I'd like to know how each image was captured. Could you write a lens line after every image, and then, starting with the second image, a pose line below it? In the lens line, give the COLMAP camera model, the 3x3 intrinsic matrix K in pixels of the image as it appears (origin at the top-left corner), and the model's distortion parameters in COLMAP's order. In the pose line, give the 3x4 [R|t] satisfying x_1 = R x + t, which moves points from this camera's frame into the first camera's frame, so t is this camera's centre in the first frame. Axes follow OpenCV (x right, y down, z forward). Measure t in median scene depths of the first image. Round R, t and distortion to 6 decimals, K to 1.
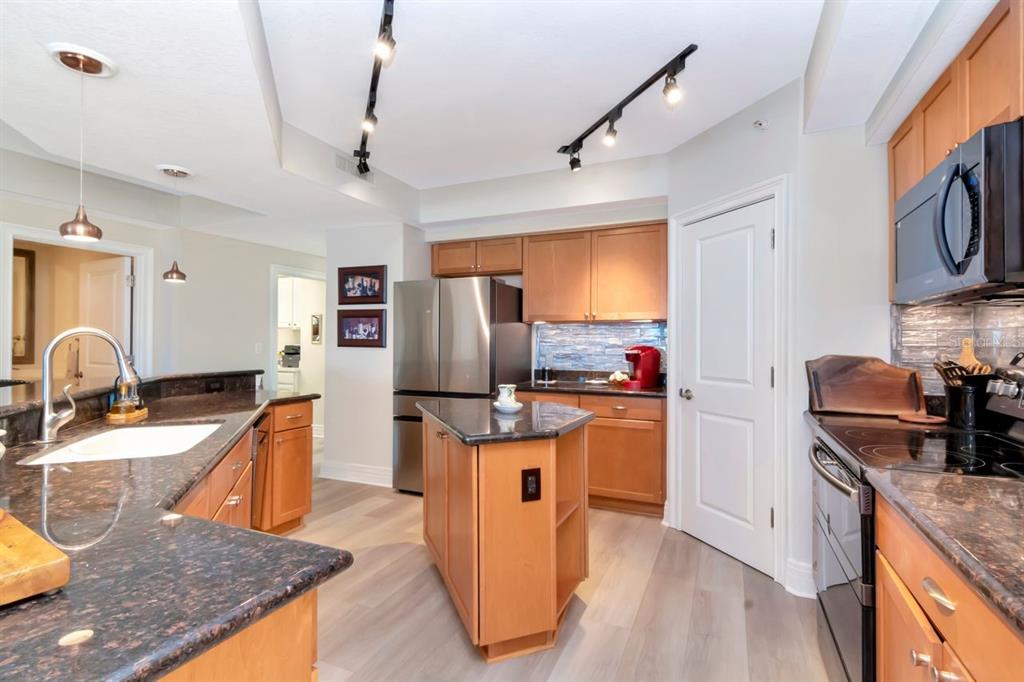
lens RADIAL K [[498.2, 0, 507.5], [0, 498.2, 340.8], [0, 0, 1]] dist [0.020938, 0.000900]
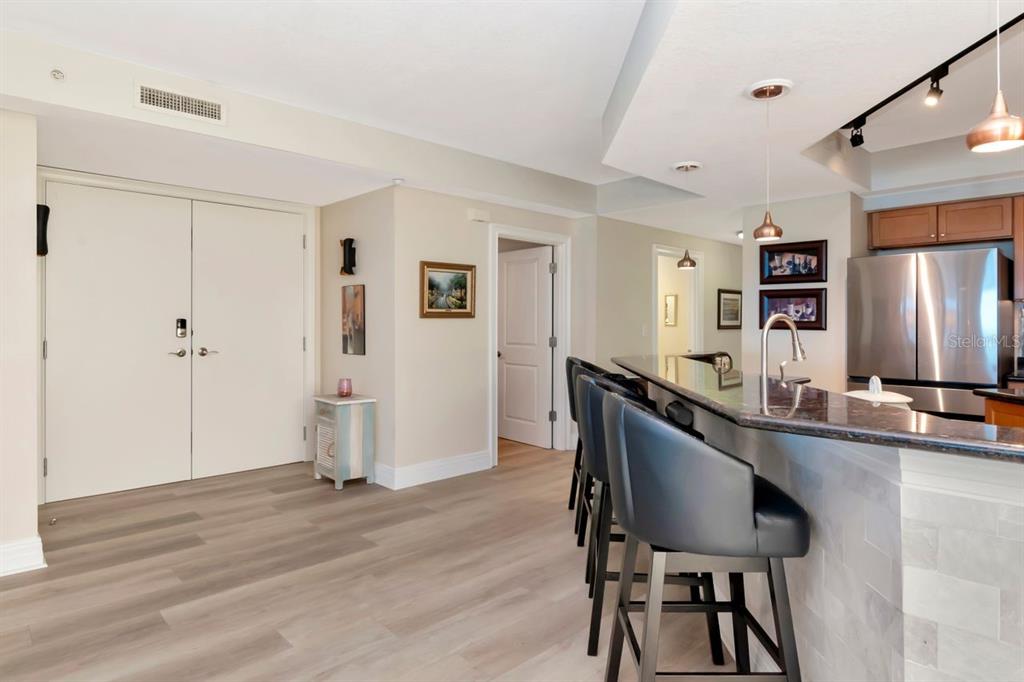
lens RADIAL K [[593.0, 0, 532.4], [0, 593.0, 321.8], [0, 0, 1]] dist [-0.001292, 0.000181]
pose [[0.930512, -0.005089, -0.366225, -0.342751], [0.005340, 0.999986, -0.000328, -0.004179], [0.366222, -0.001650, 0.930526, -0.203381]]
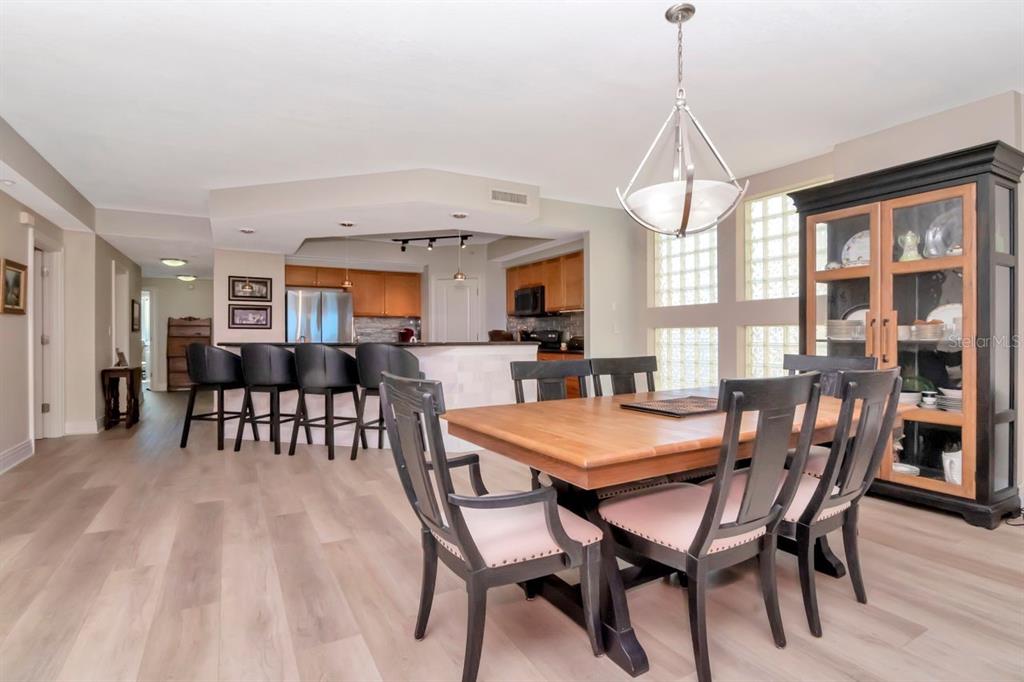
lens RADIAL K [[498.2, 0, 504.7], [0, 498.2, 342.0], [0, 0, 1]] dist [0.020938, 0.000900]
pose [[0.614414, -0.017054, 0.788799, -1.052595], [0.000477, 0.999774, 0.021243, 0.021341], [-0.788983, -0.012676, 0.614284, -0.595131]]
